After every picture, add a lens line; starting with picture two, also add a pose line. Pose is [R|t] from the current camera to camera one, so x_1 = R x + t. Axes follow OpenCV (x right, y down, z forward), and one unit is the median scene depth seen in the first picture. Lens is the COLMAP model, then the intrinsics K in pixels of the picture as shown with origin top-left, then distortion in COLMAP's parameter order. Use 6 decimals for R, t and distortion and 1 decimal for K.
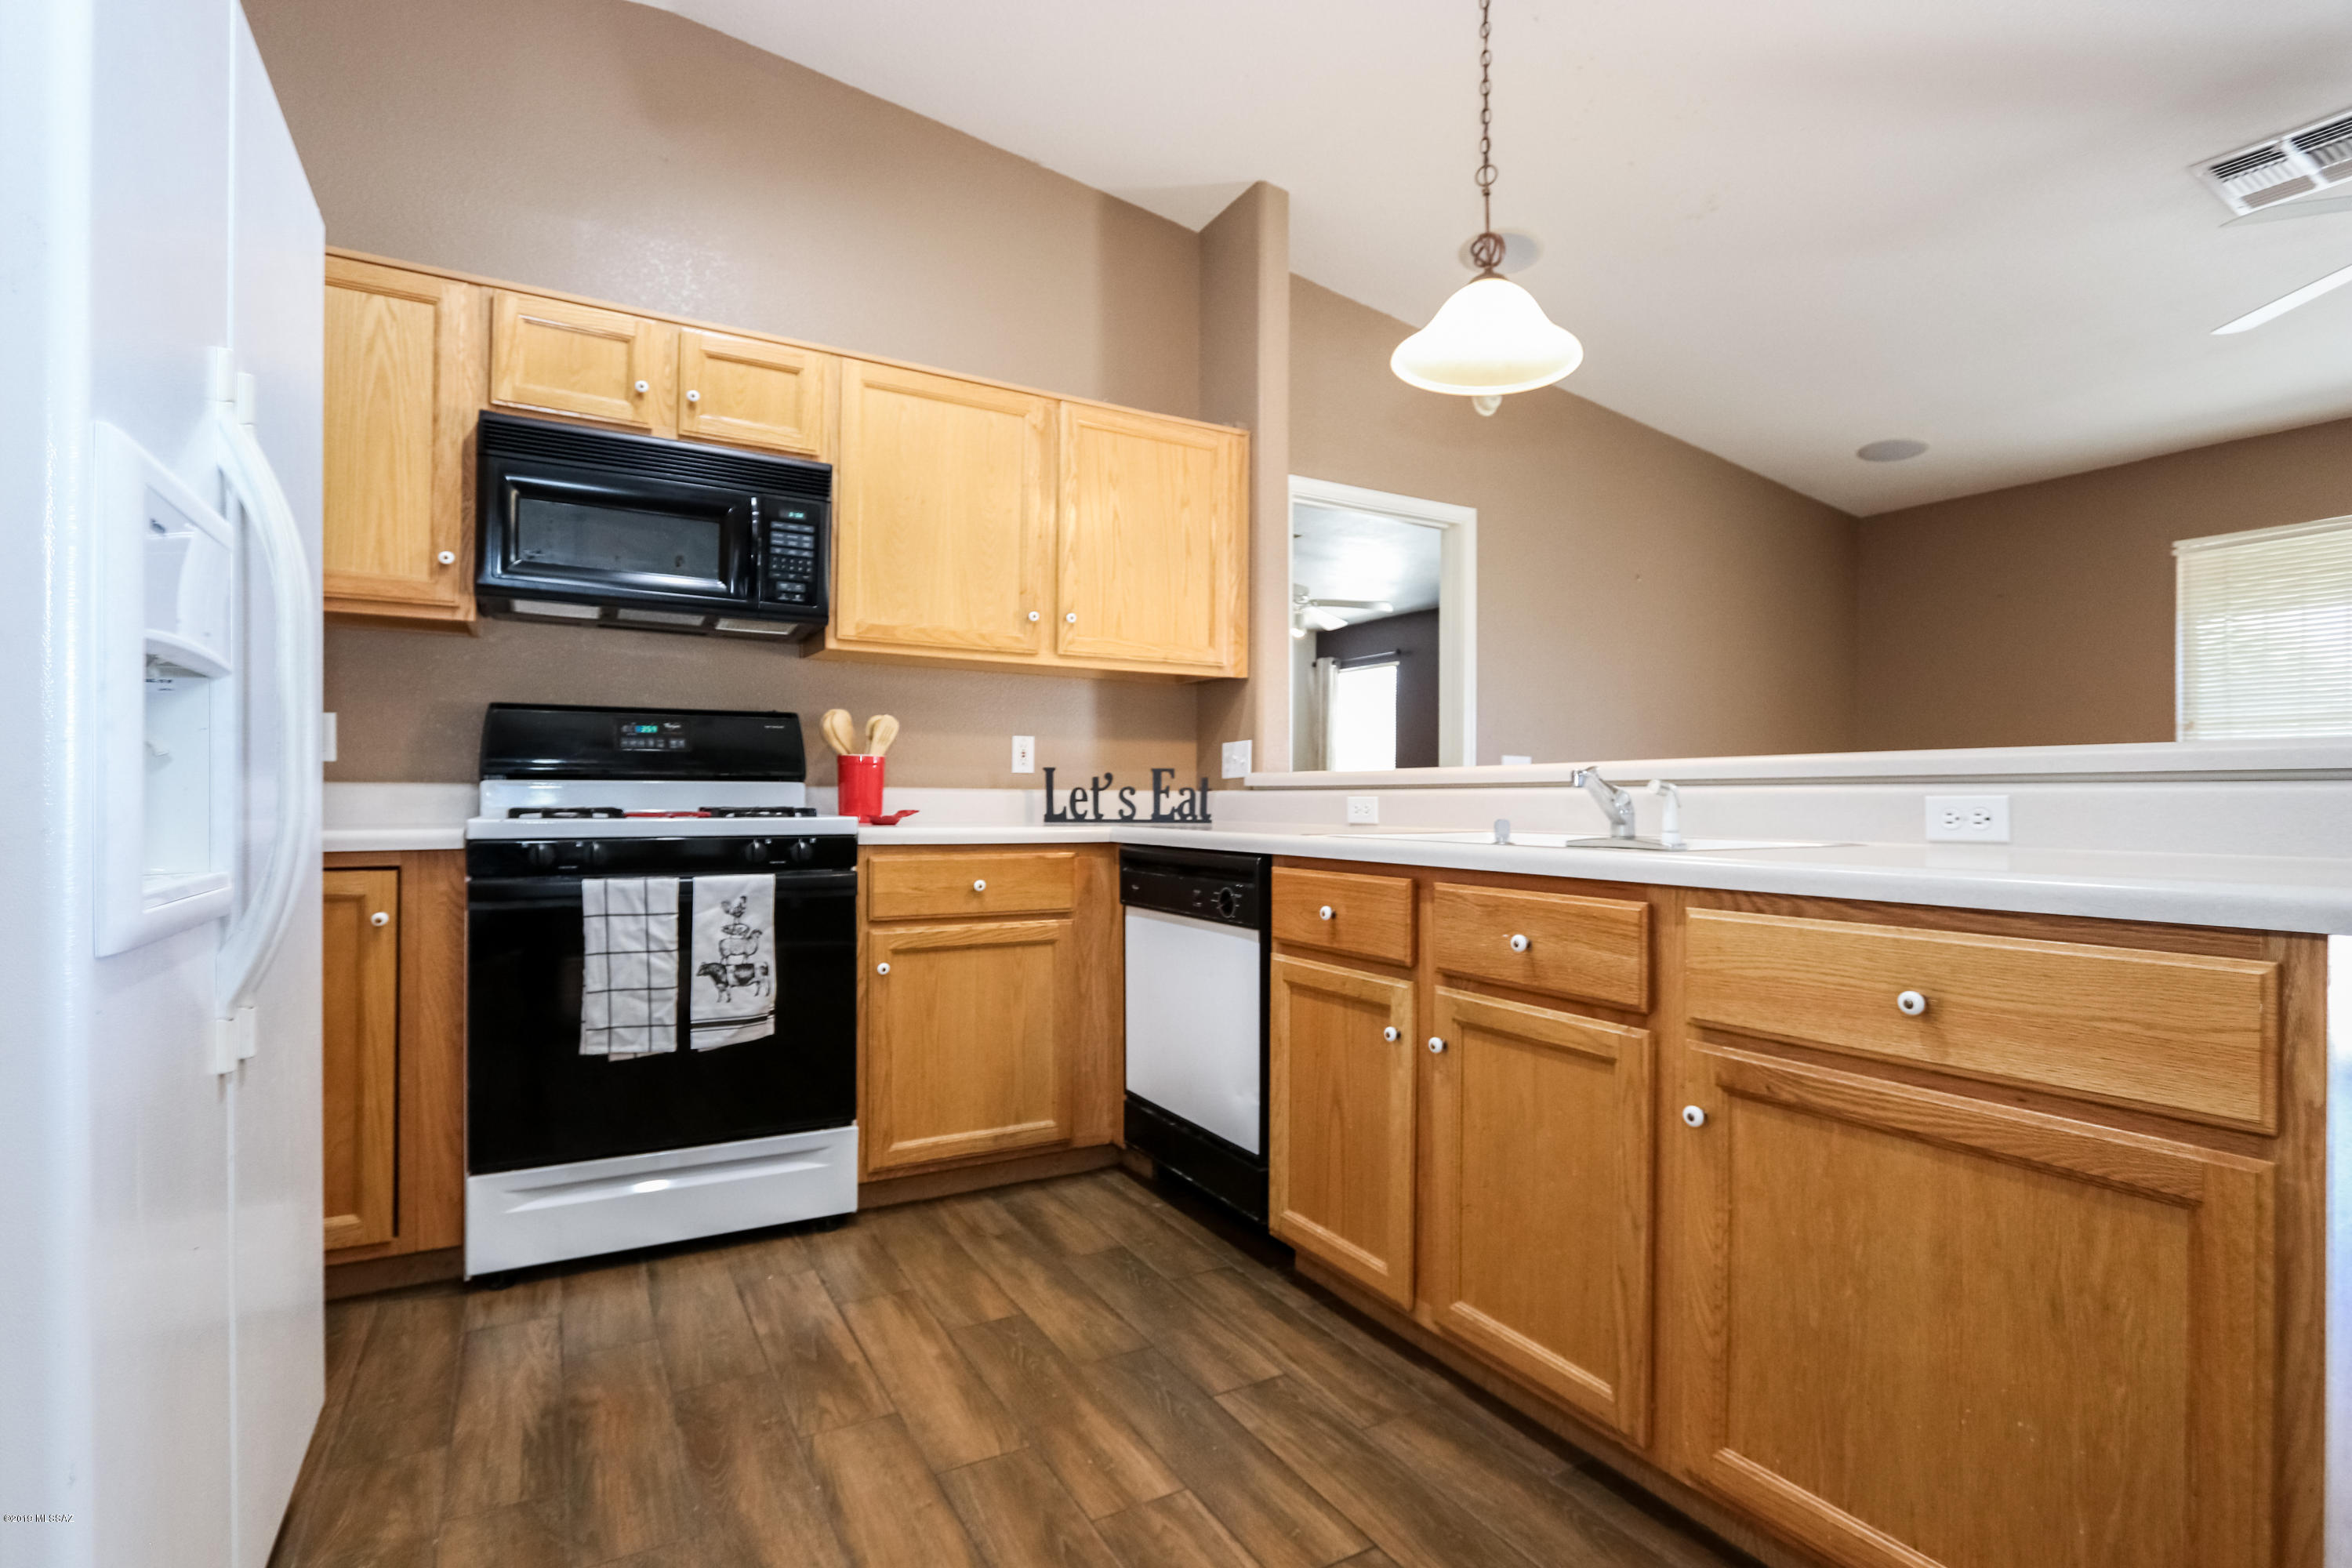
lens RADIAL K [[1119.1, 0, 1125.2], [0, 1119.1, 796.3], [0, 0, 1]] dist [-0.019959, 0.000594]
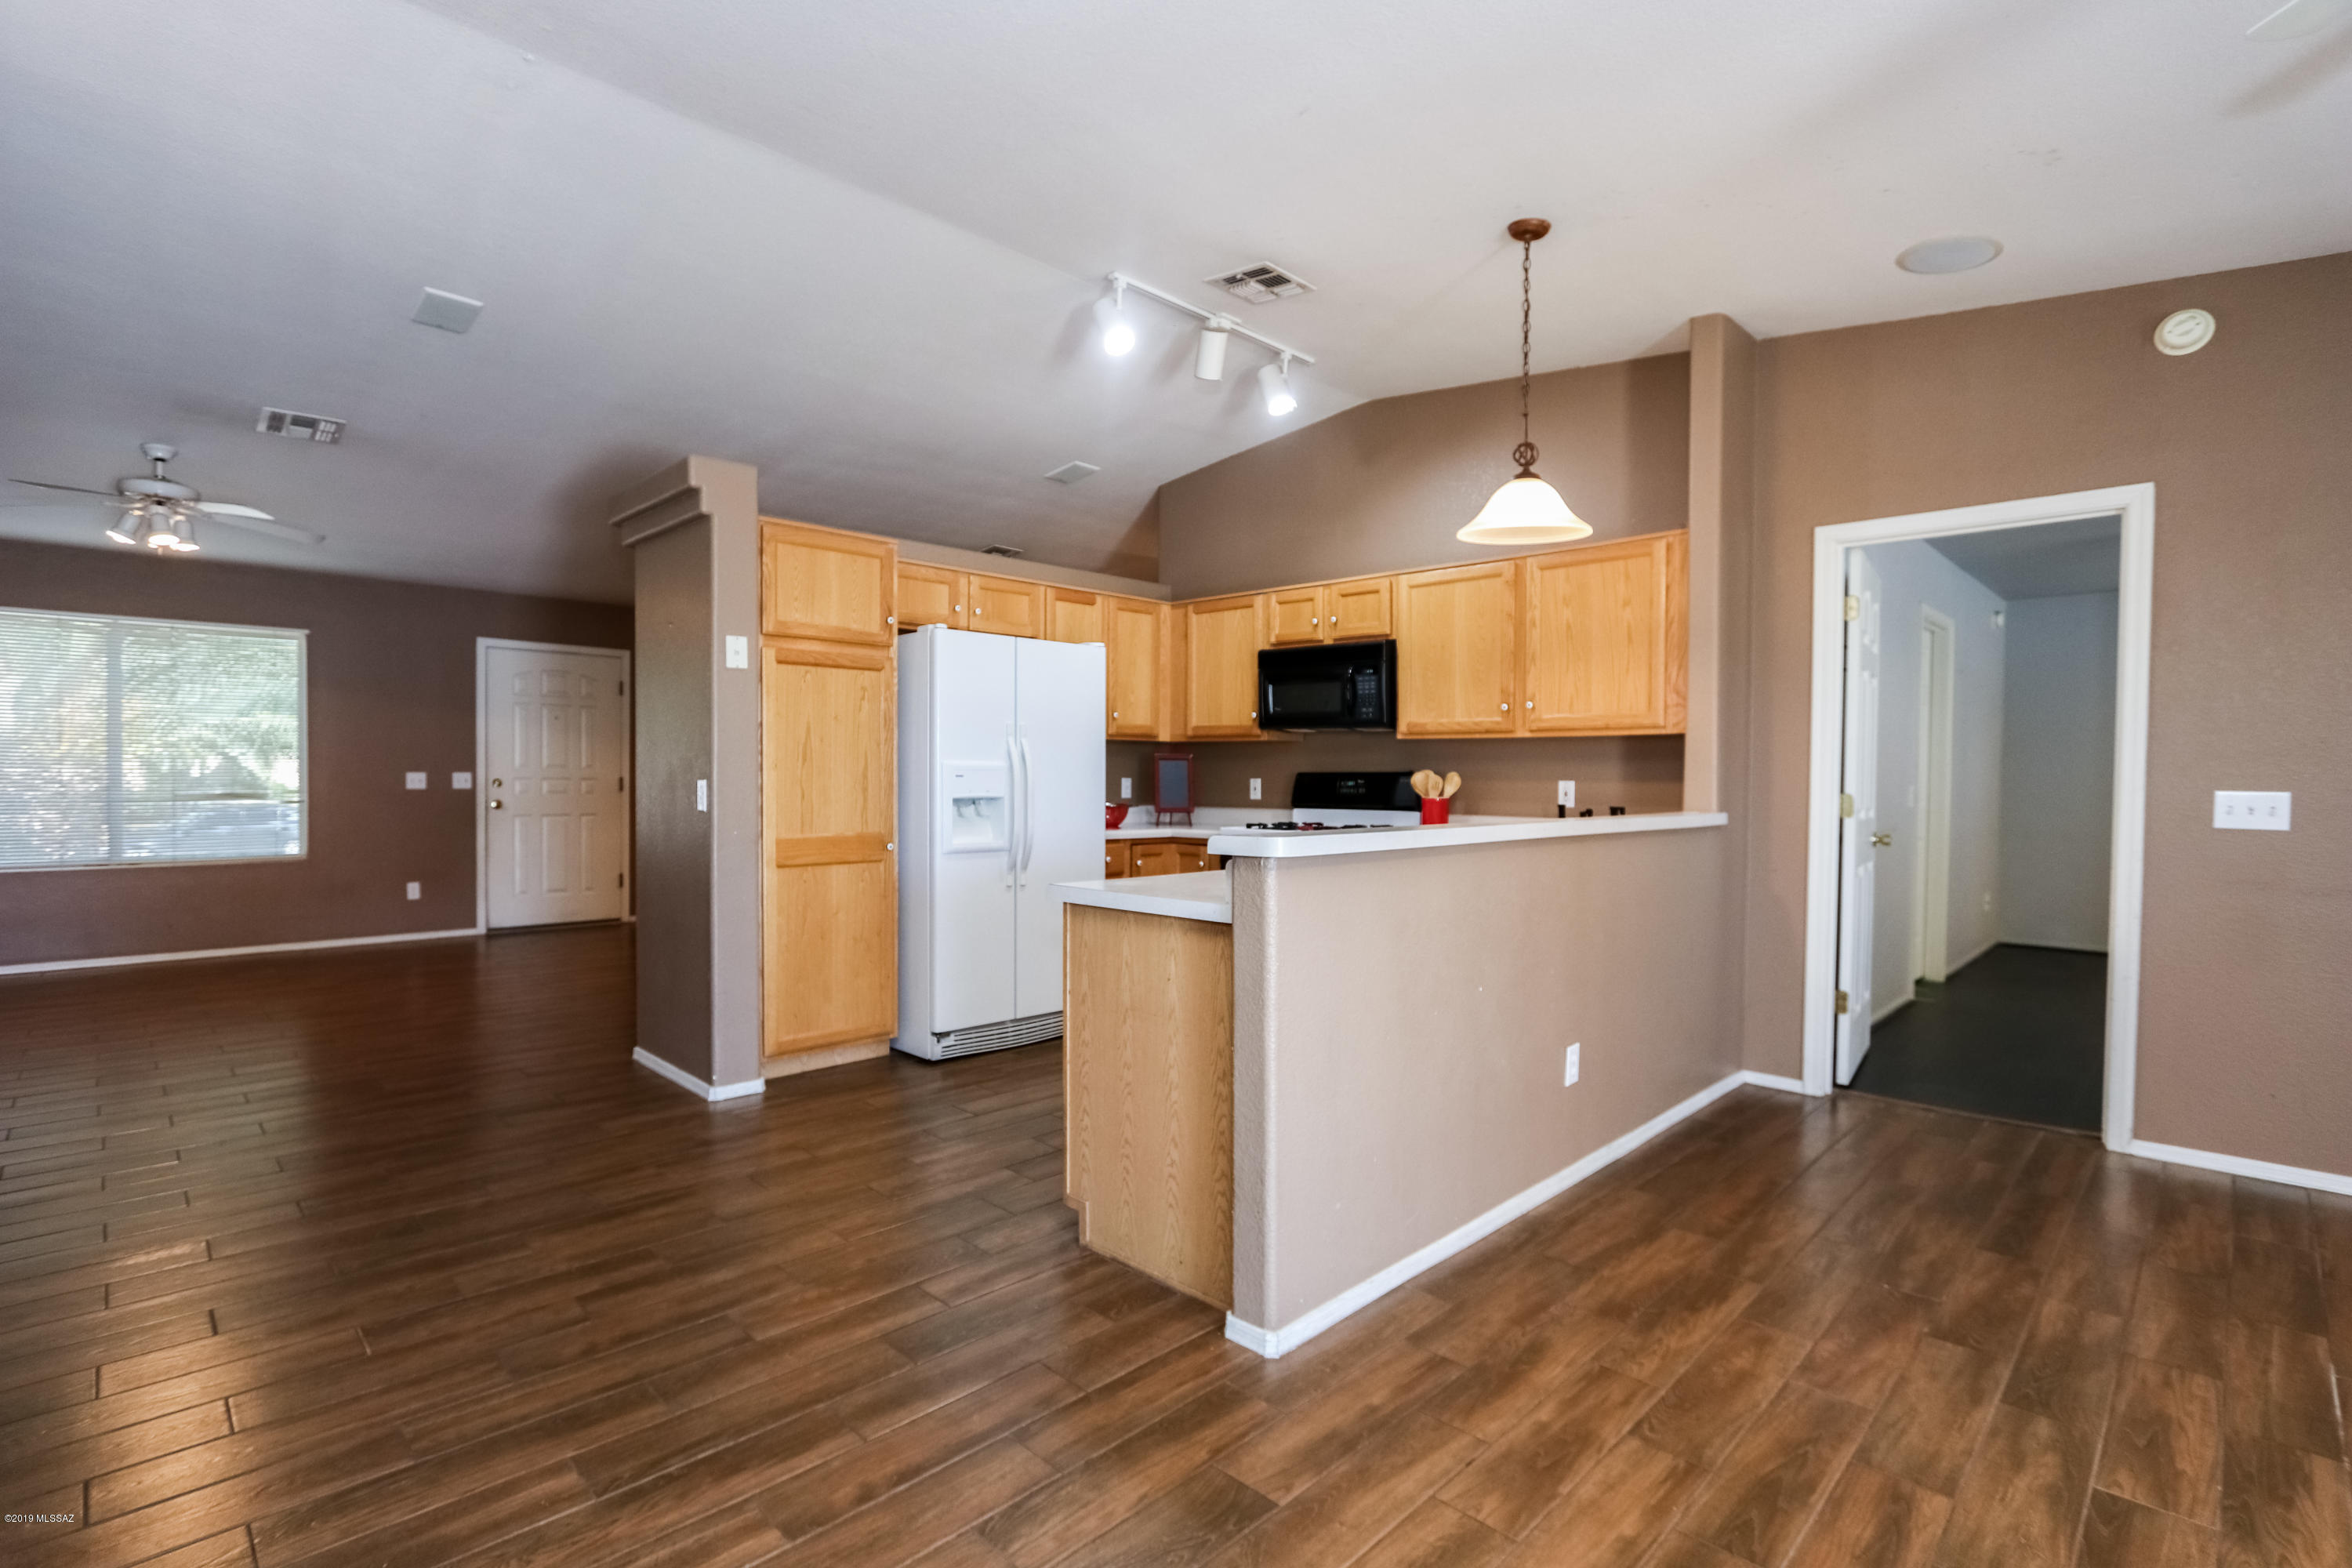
lens RADIAL K [[1083.6, 0, 1155.4], [0, 1083.6, 790.4], [0, 0, 1]] dist [-0.014477, 0.000303]
pose [[0.269476, 0.008246, -0.962972, 1.411160], [-0.001945, 0.999966, 0.008018, -0.067149], [0.963005, -0.000288, 0.269483, 0.165957]]
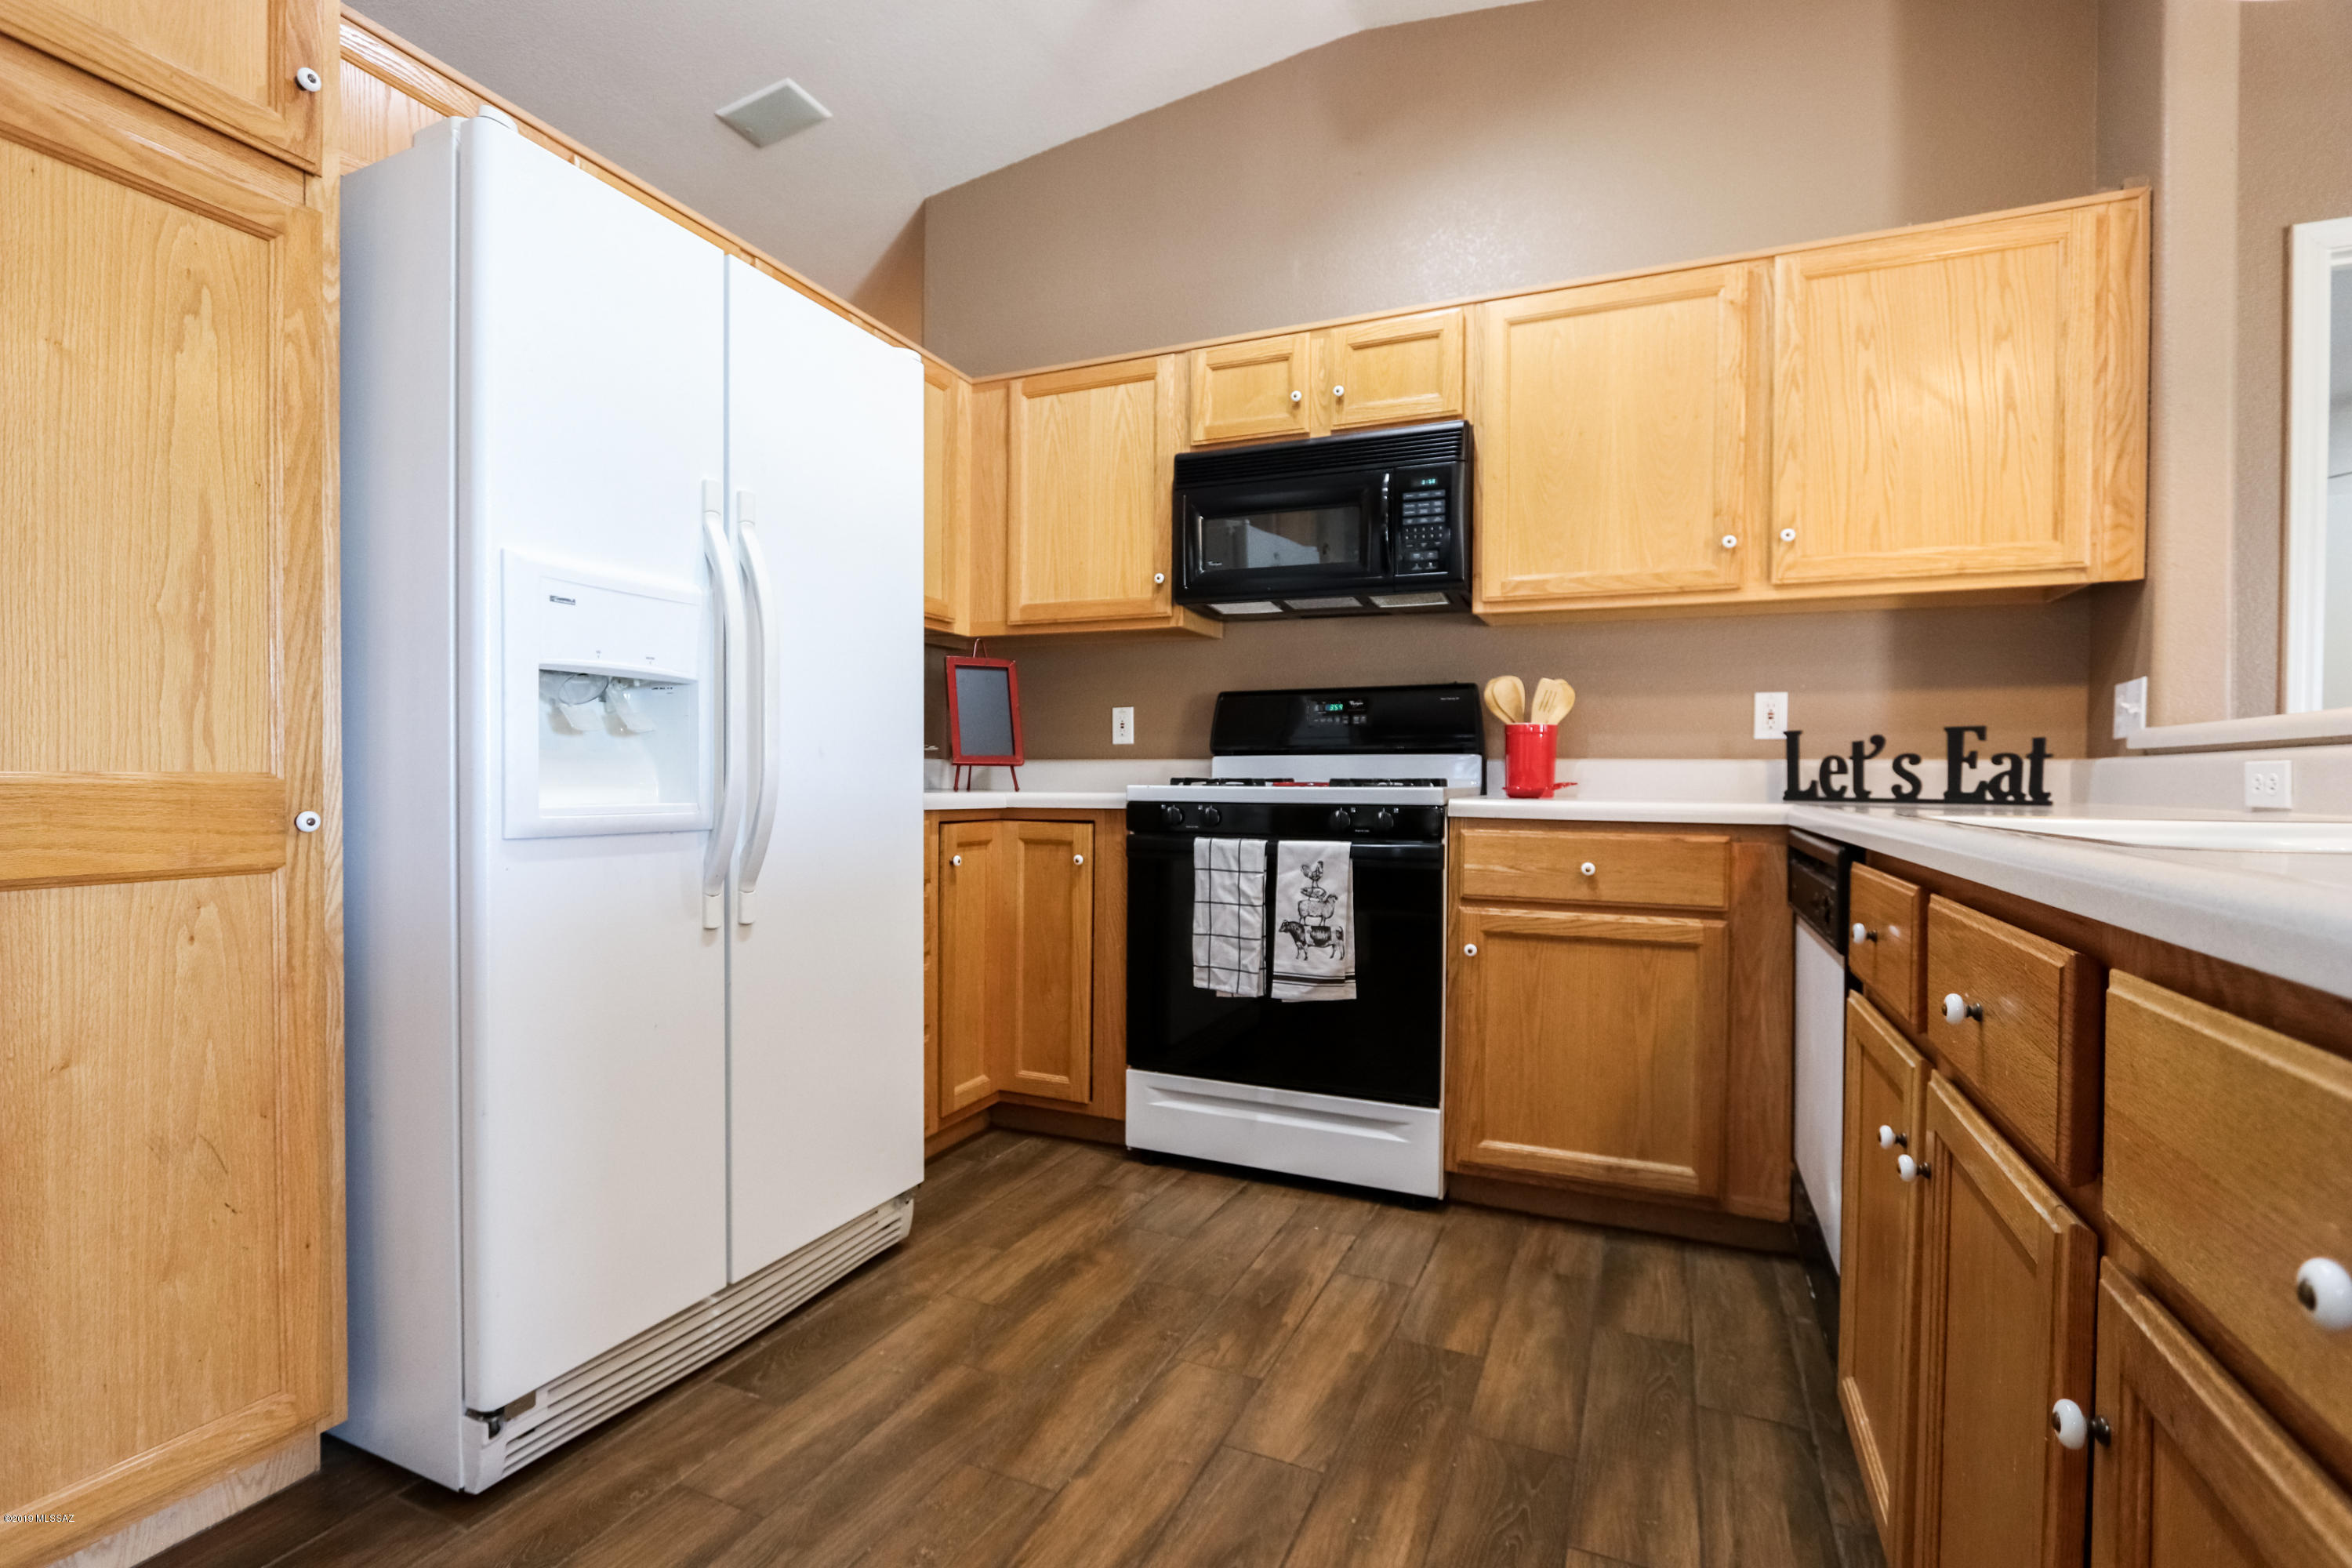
lens RADIAL K [[1100.7, 0, 1157.5], [0, 1100.7, 796.3], [0, 0, 1]] dist [-0.018784, 0.001576]
pose [[0.586939, 0.012651, -0.809532, 0.364201], [-0.001891, 0.999897, 0.014255, 0.012609], [0.809629, -0.006836, 0.586903, 0.243570]]
